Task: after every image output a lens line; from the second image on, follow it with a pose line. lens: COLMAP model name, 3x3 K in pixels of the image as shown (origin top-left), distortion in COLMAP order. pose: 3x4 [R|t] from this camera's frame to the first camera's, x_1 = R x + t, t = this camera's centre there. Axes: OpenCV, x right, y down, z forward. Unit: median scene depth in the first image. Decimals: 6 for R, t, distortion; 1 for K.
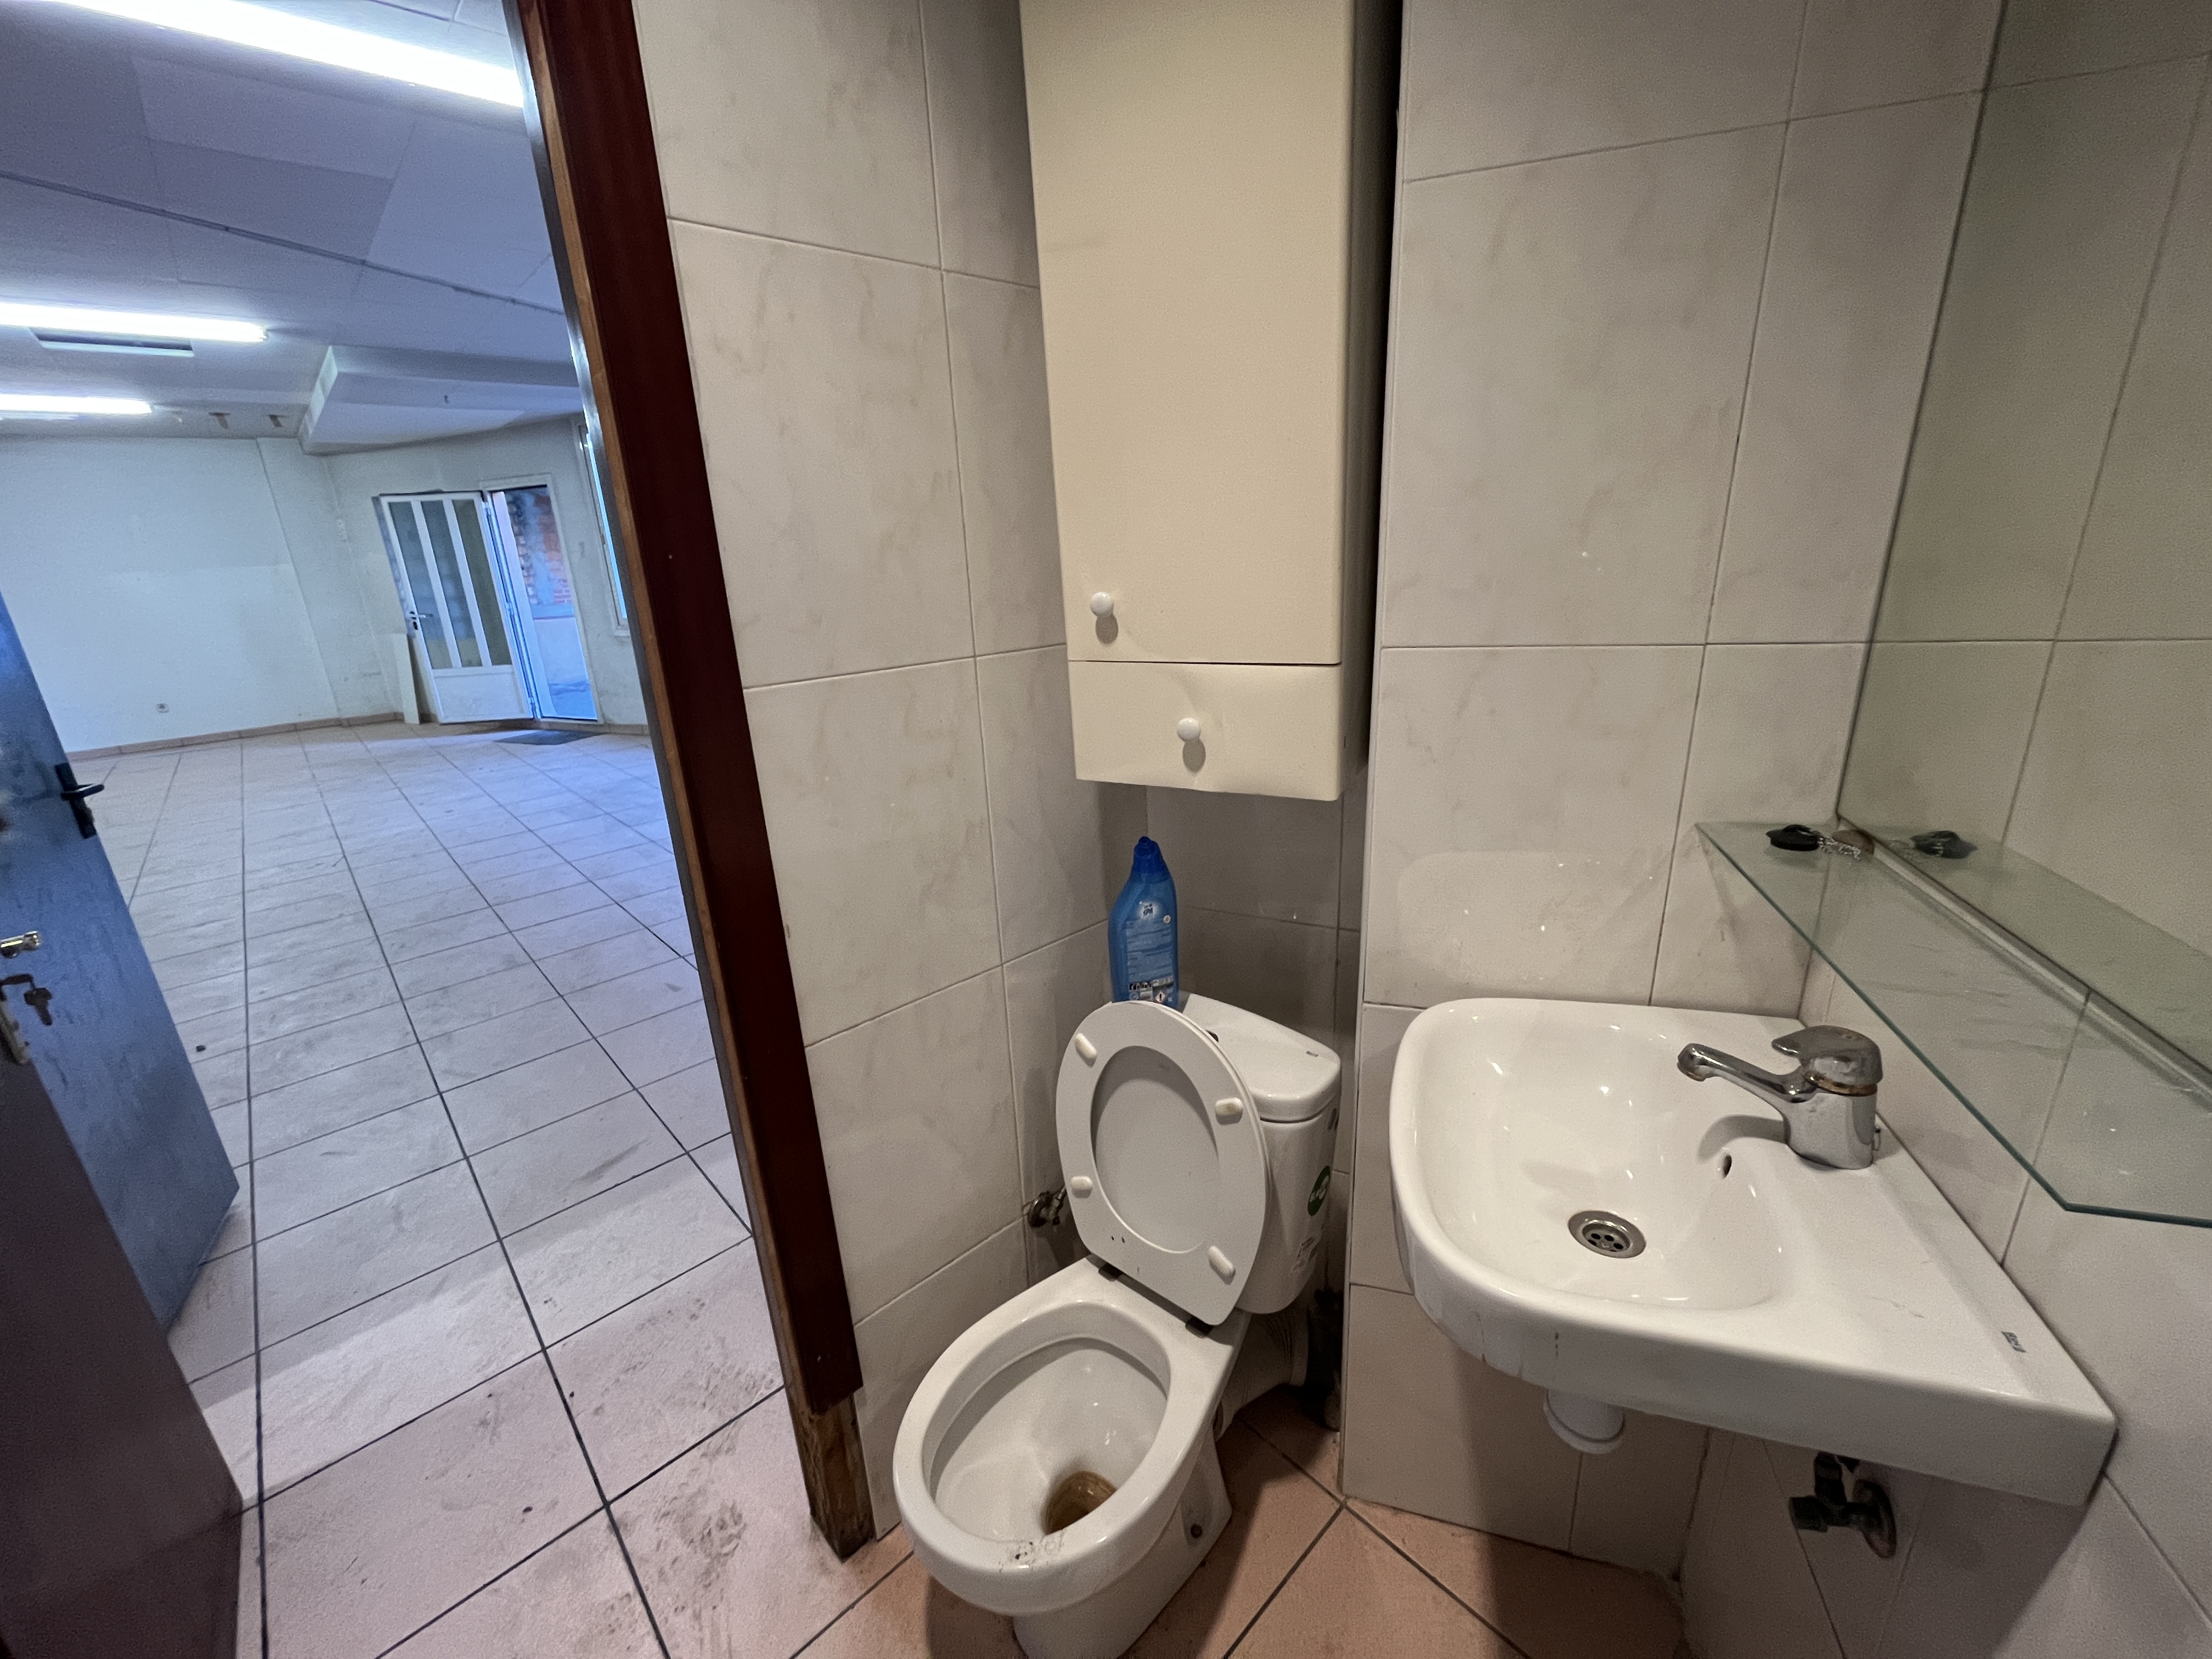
lens RADIAL K [[894.8, 0, 1102.0], [0, 894.8, 827.1], [0, 0, 1]] dist [-0.003477, -0.000133]
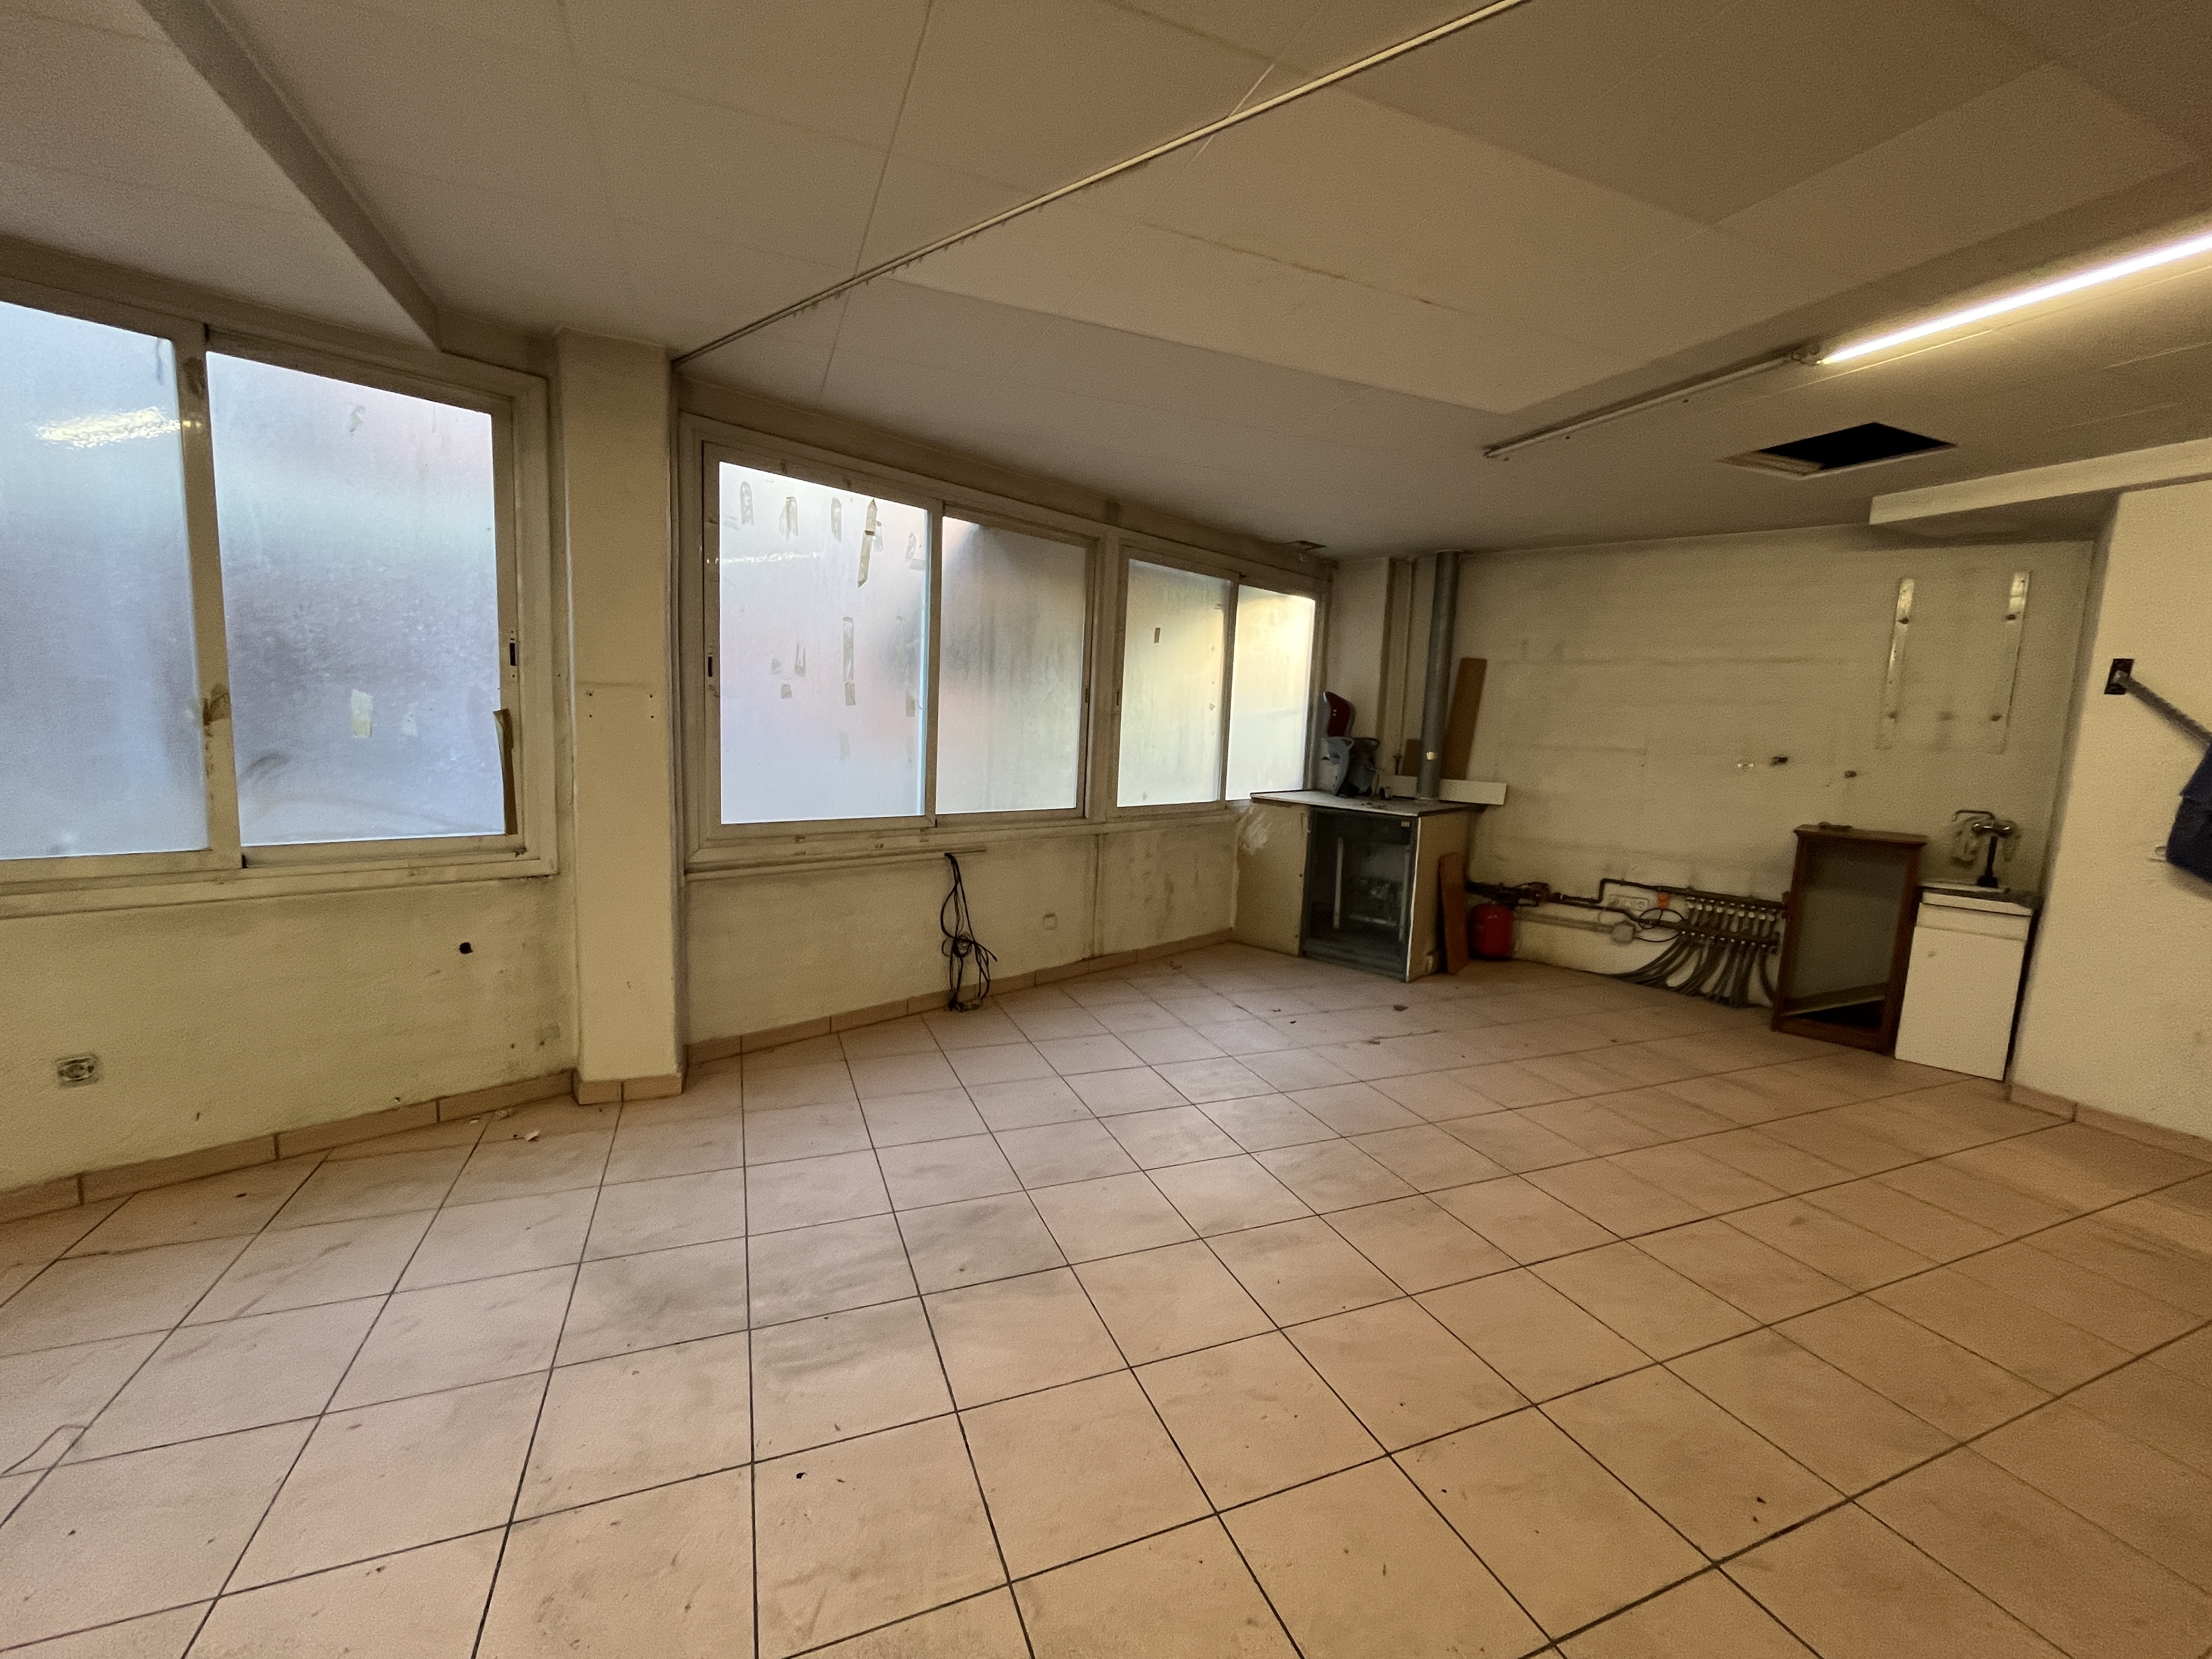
lens RADIAL K [[894.8, 0, 1103.7], [0, 894.8, 829.2], [0, 0, 1]] dist [-0.003477, -0.000133]
pose [[0.352779, -0.052112, 0.934254, -0.631789], [0.226558, 0.973496, -0.031248, -0.137790], [-0.907865, 0.222687, 0.355236, 0.499390]]
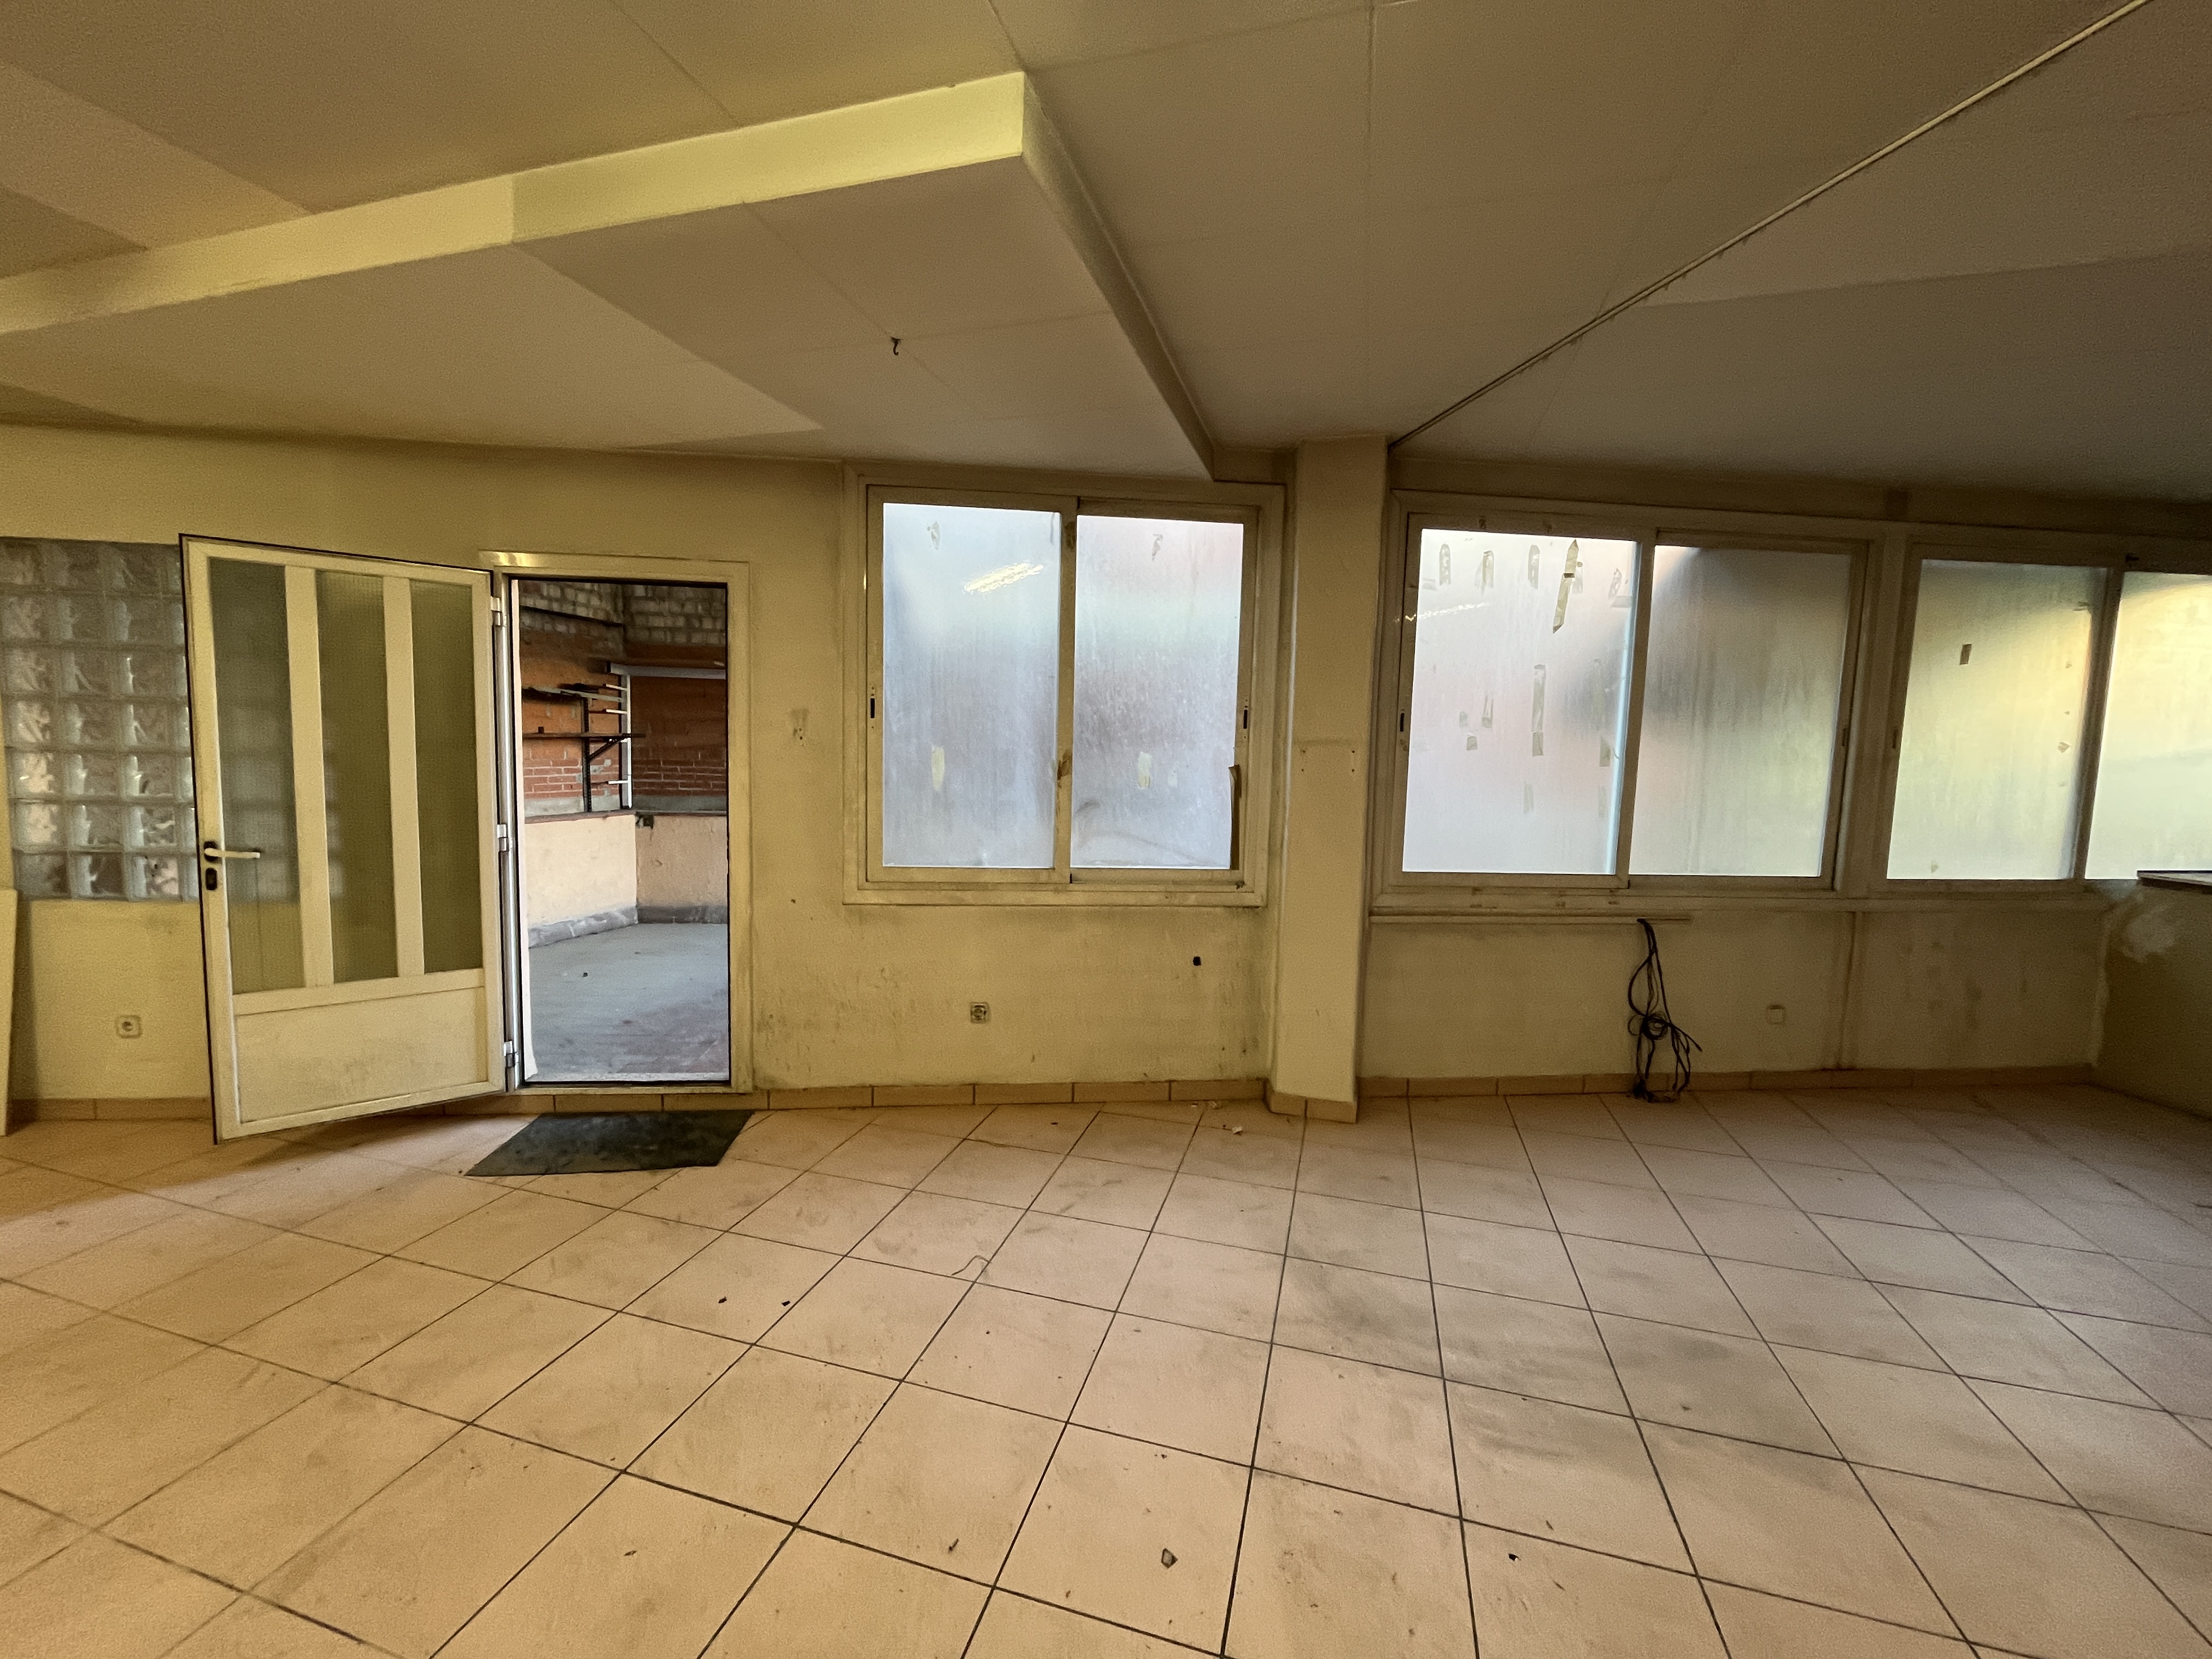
lens RADIAL K [[894.8, 0, 1102.8], [0, 894.8, 828.7], [0, 0, 1]] dist [-0.003477, -0.000133]
pose [[0.857926, 0.019333, 0.513409, -0.656995], [0.094627, 0.976250, -0.194887, -0.143437], [-0.504984, 0.215781, 0.835721, 0.516175]]
